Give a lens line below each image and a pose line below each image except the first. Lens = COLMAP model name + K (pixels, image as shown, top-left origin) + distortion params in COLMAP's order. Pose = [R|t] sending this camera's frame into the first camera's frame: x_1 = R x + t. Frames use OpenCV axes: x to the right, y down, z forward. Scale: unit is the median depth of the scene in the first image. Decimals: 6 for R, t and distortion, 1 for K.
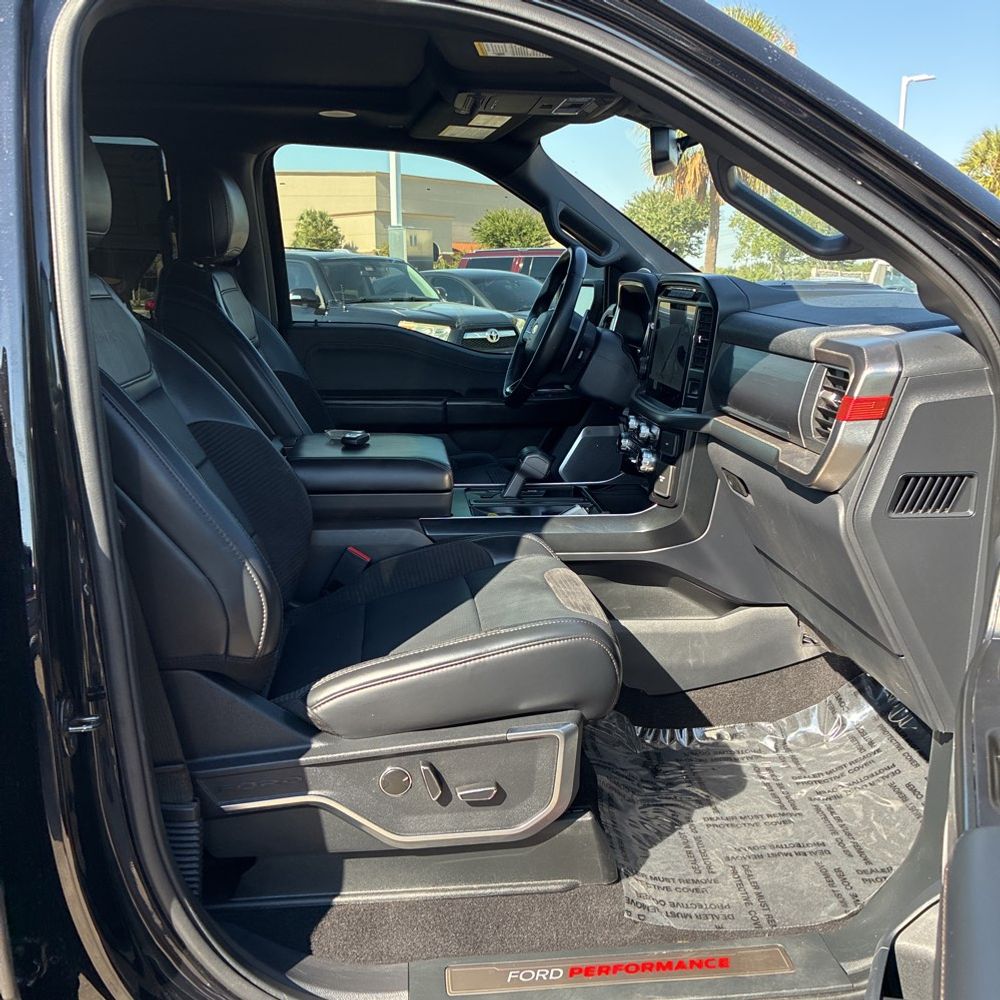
lens RADIAL K [[1016.3, 0, 491.9], [0, 1016.3, 499.2], [0, 0, 1]] dist [0.024627, 0.000000]
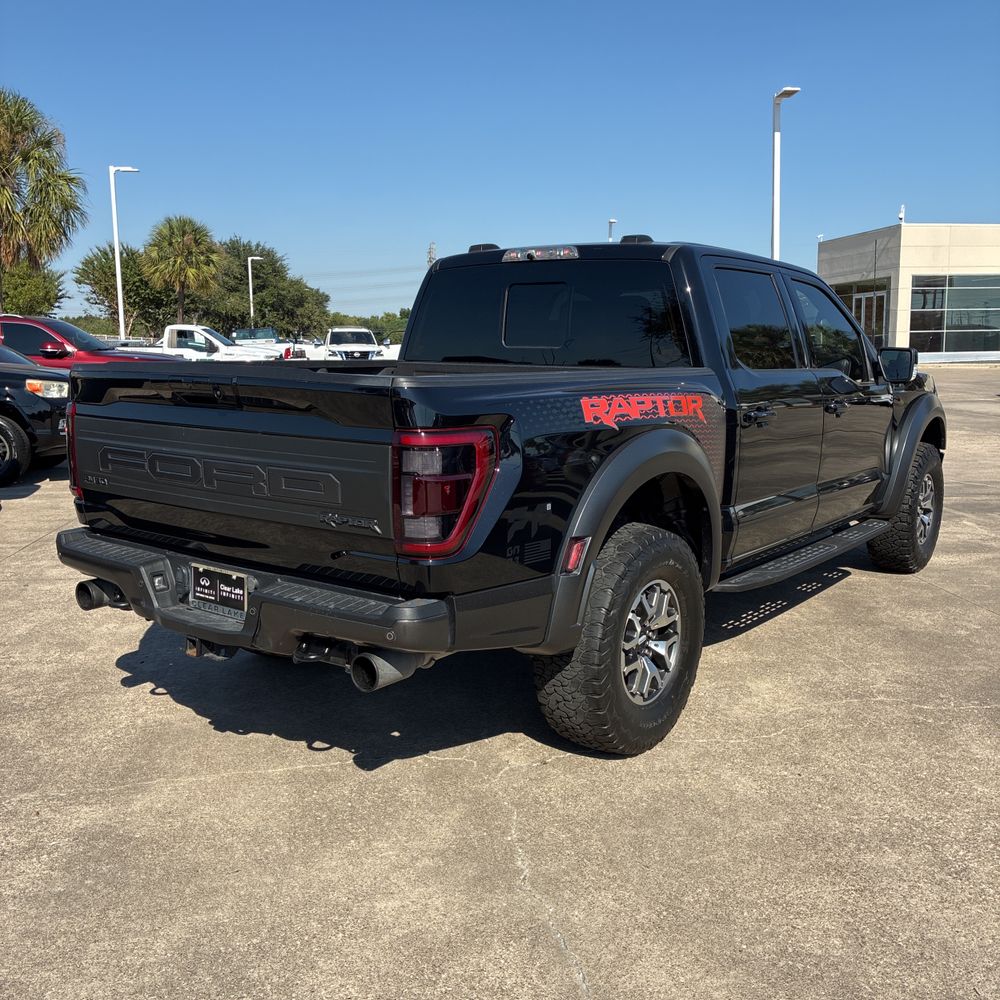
lens RADIAL K [[1016.3, 0, 505.0], [0, 1016.3, 494.6], [0, 0, 1]] dist [0.024627, 0.000000]
pose [[0.671880, -0.114307, 0.731786, -0.175204], [0.160476, 0.987016, 0.006836, 0.009816], [-0.723066, 0.112842, 0.681500, -0.048927]]
